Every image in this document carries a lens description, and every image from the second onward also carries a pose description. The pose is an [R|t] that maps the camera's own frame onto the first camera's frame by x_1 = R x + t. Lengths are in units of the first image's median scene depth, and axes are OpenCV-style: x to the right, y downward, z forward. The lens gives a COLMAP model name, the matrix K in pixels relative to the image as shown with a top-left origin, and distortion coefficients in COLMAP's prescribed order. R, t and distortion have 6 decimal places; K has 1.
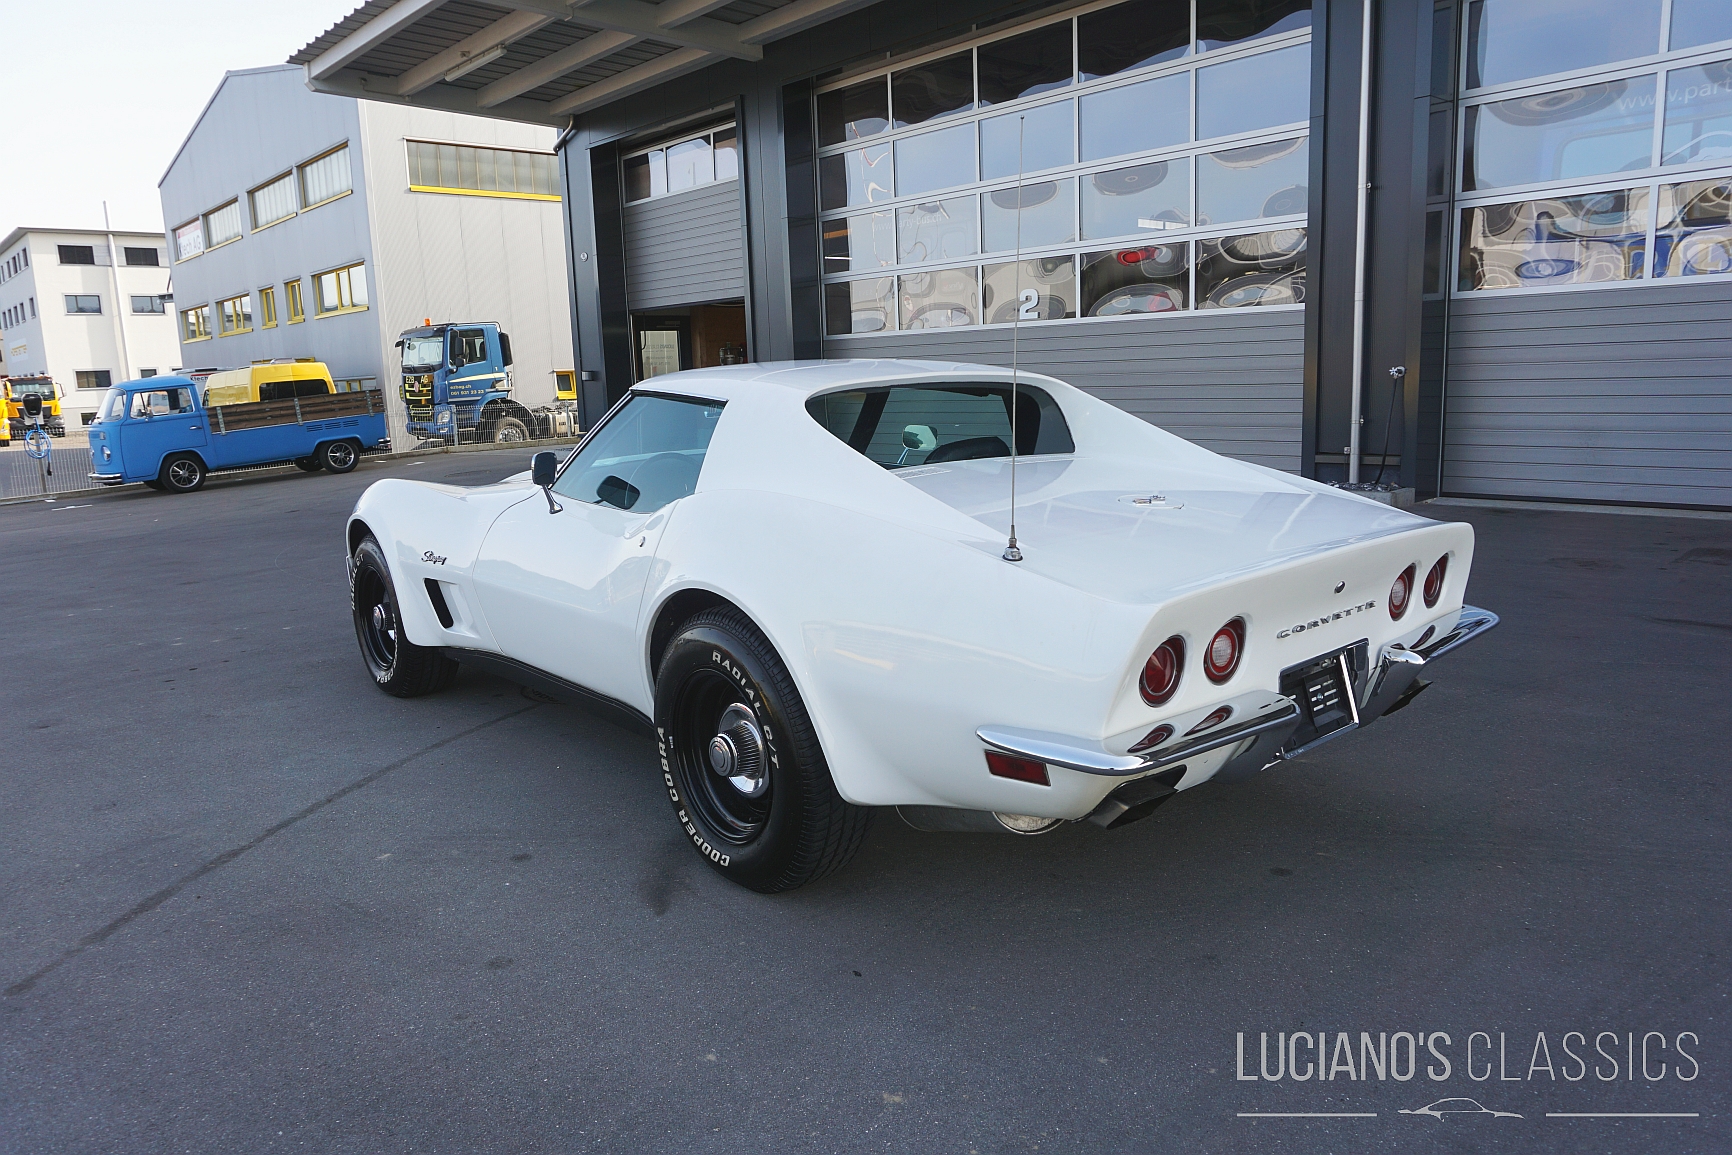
lens RADIAL K [[1162.5, 0, 858.9], [0, 1162.5, 570.0], [0, 0, 1]] dist [-0.044346, 0.026412]
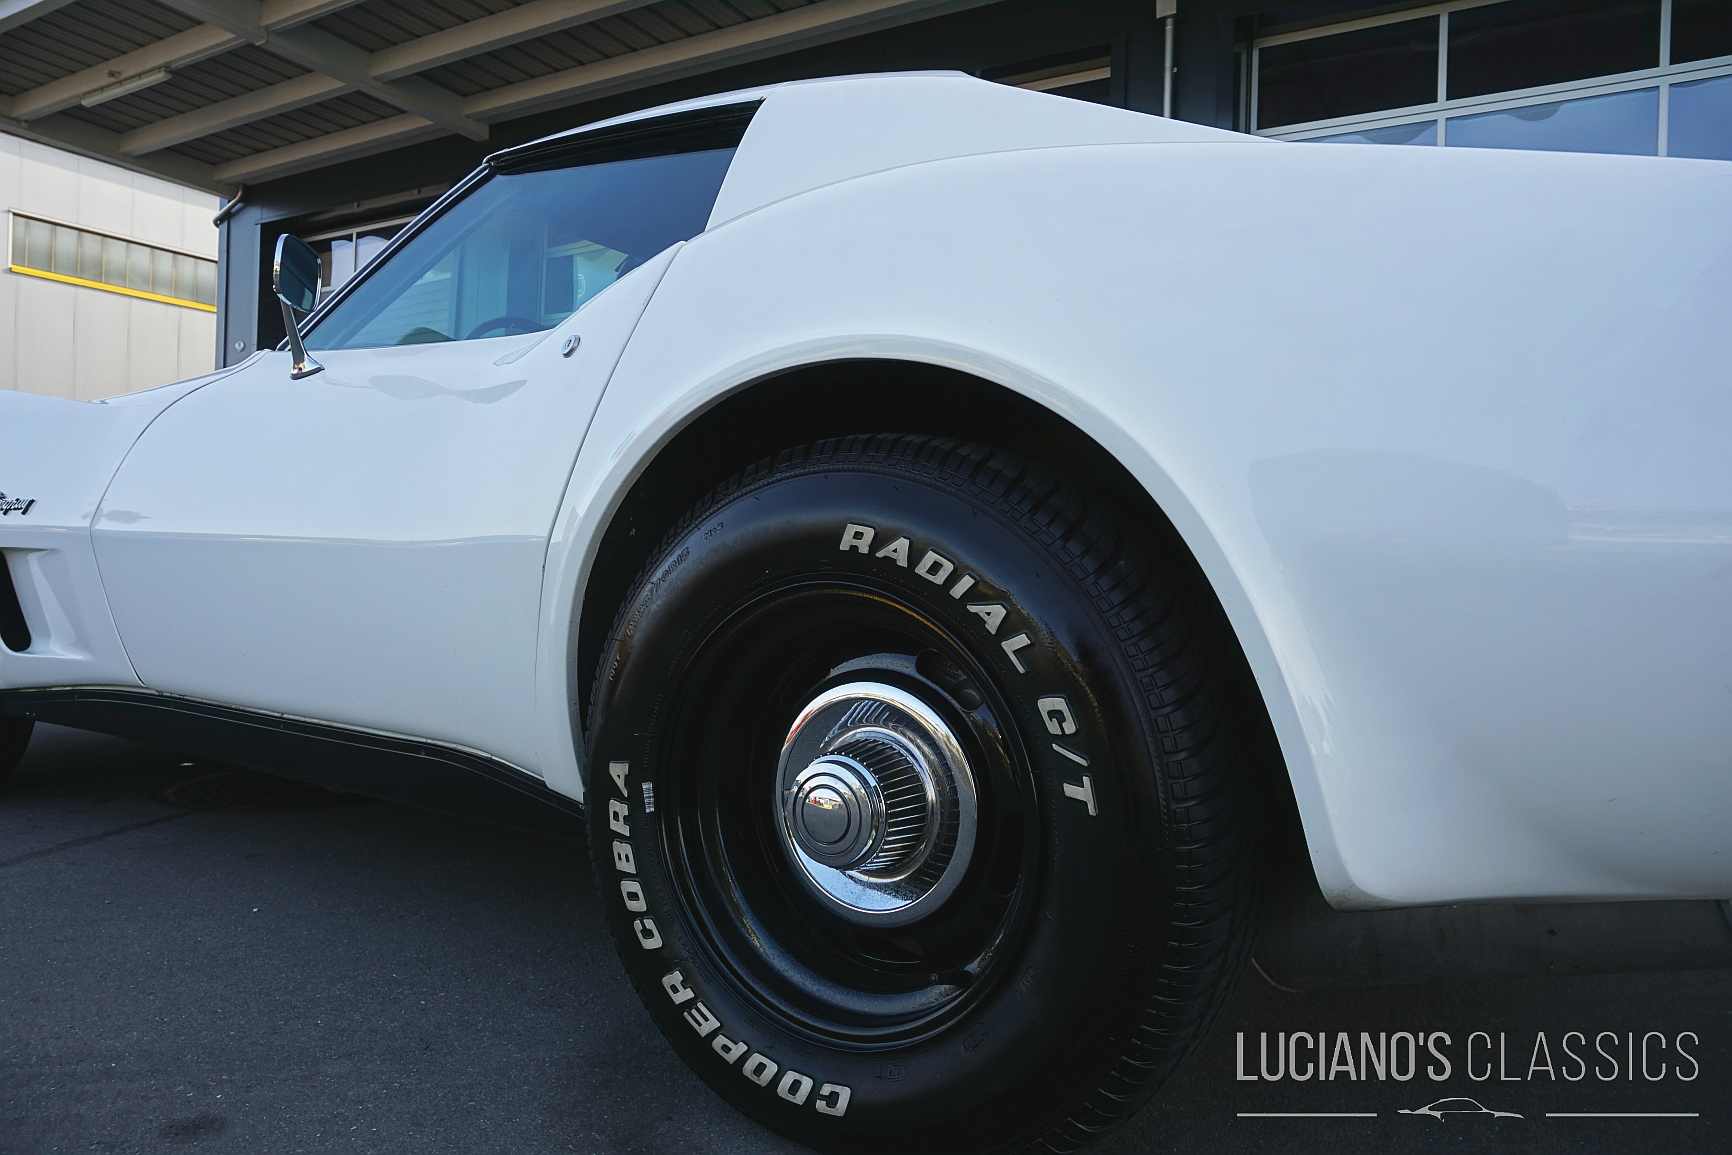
lens RADIAL K [[1162.5, 0, 859.8], [0, 1162.5, 570.6], [0, 0, 1]] dist [-0.044346, 0.026412]
pose [[0.955891, 0.061266, 0.287261, -0.046325], [-0.014061, 0.986428, -0.163594, 0.029672], [-0.293385, 0.152339, 0.943779, 0.128615]]
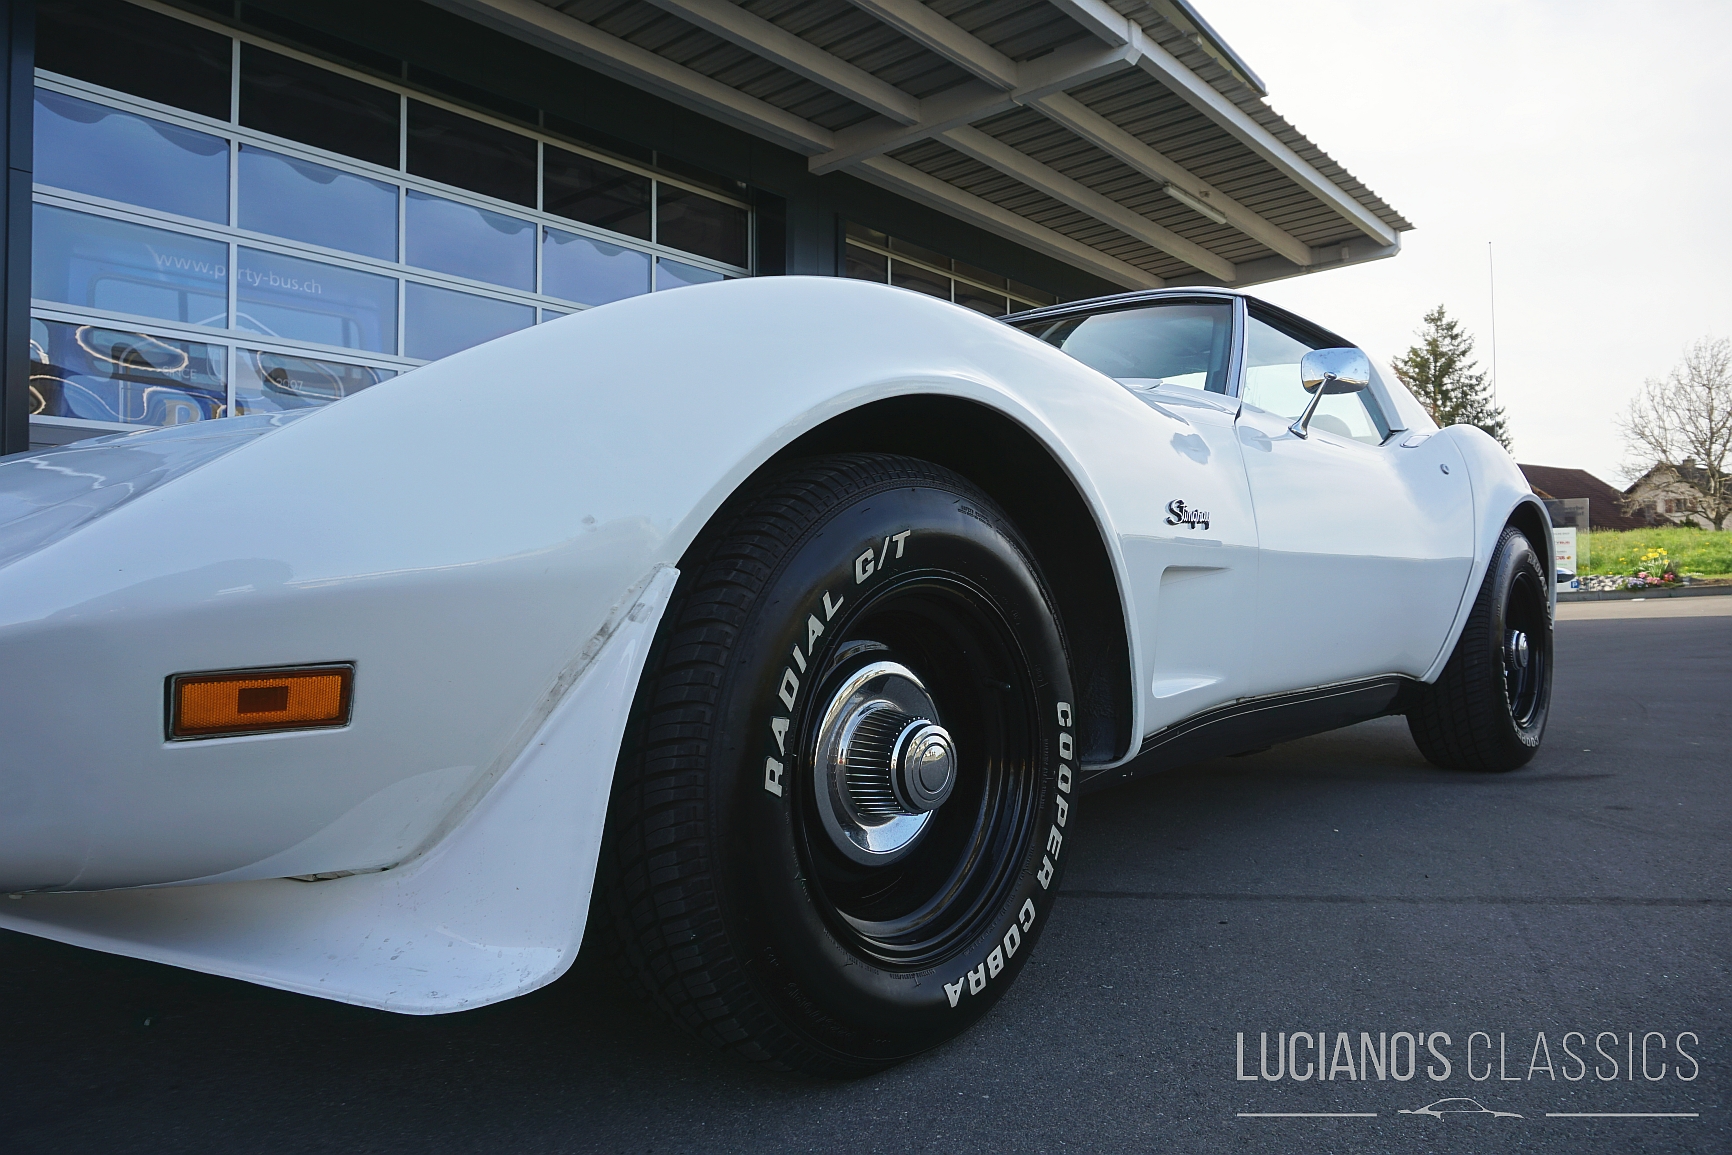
lens RADIAL K [[1162.5, 0, 863.0], [0, 1162.5, 572.7], [0, 0, 1]] dist [-0.044346, 0.026412]
pose [[-0.124655, 0.052770, 0.990796, -0.242292], [0.177768, 0.983614, -0.030022, 0.000436], [-0.976145, 0.172390, -0.131993, 0.367534]]
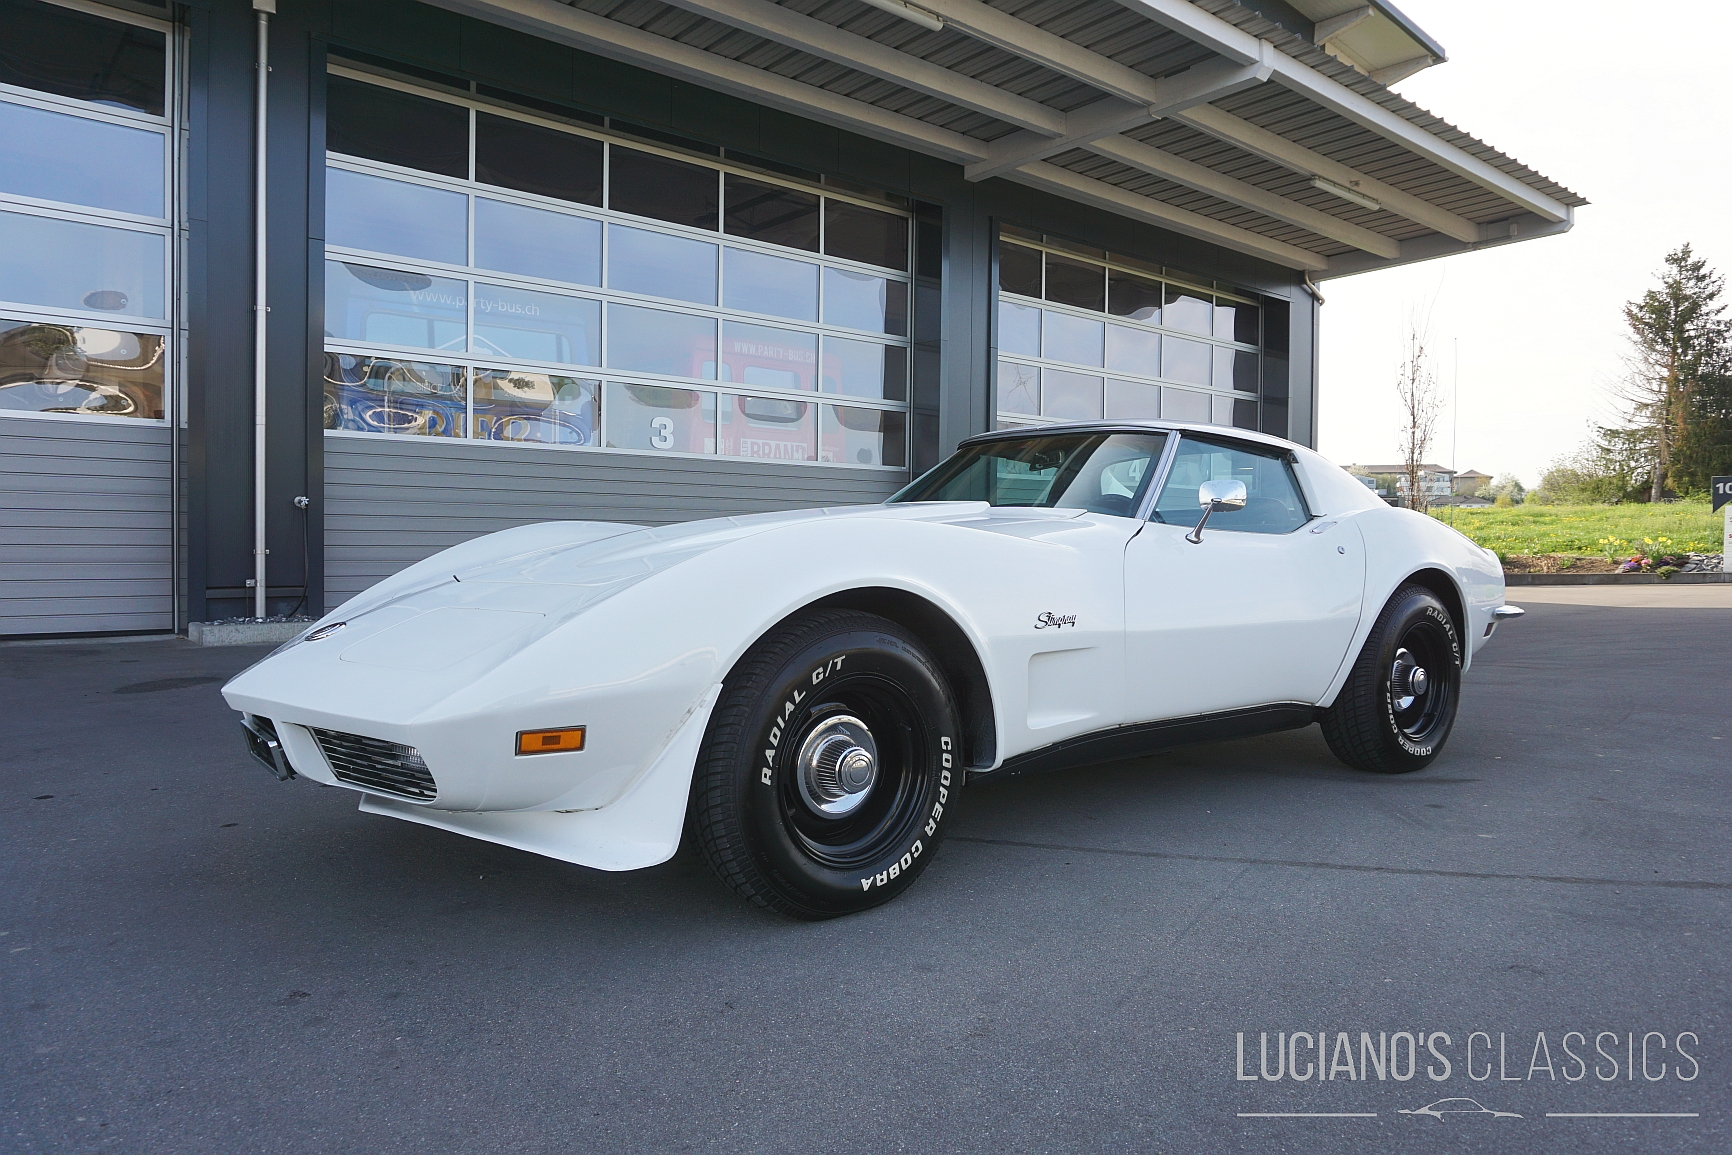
lens RADIAL K [[1162.5, 0, 862.1], [0, 1162.5, 571.0], [0, 0, 1]] dist [-0.044346, 0.026412]
pose [[0.035486, 0.009241, 0.999327, -0.339245], [0.157975, 0.987333, -0.014739, -0.015410], [-0.986805, 0.158392, 0.033576, 0.339582]]
